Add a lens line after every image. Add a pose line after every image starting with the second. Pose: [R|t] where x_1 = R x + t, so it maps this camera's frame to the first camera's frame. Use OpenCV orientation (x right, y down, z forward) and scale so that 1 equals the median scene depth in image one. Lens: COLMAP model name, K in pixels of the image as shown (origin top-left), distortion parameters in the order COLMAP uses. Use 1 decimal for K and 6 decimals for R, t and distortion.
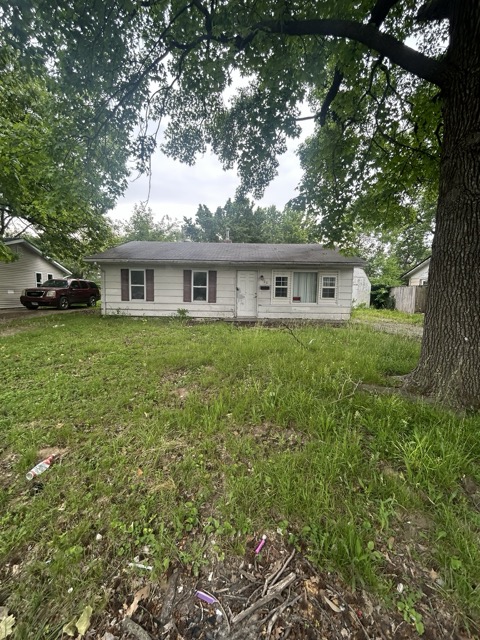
lens RADIAL K [[260.9, 0, 241.1], [0, 260.9, 318.6], [0, 0, 1]] dist [-0.000511, 0.000674]
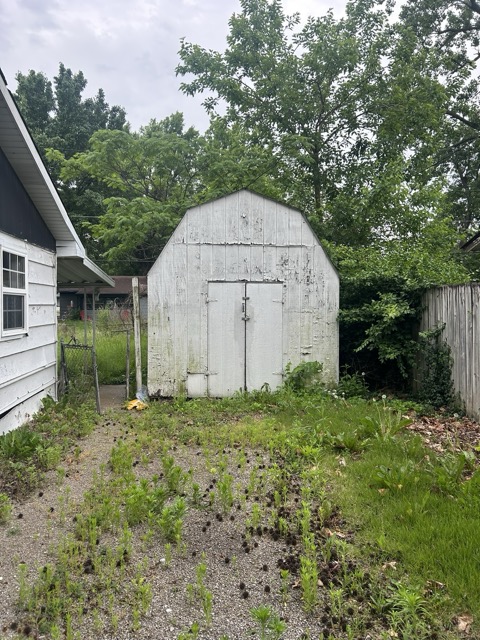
lens RADIAL K [[487.8, 0, 240.7], [0, 487.8, 320.3], [0, 0, 1]] dist [0.031913, -0.007453]
pose [[0.990747, -0.022022, 0.133920, 0.321868], [0.032185, 0.996724, -0.074203, -0.060740], [-0.131847, 0.077827, 0.988210, 0.544428]]
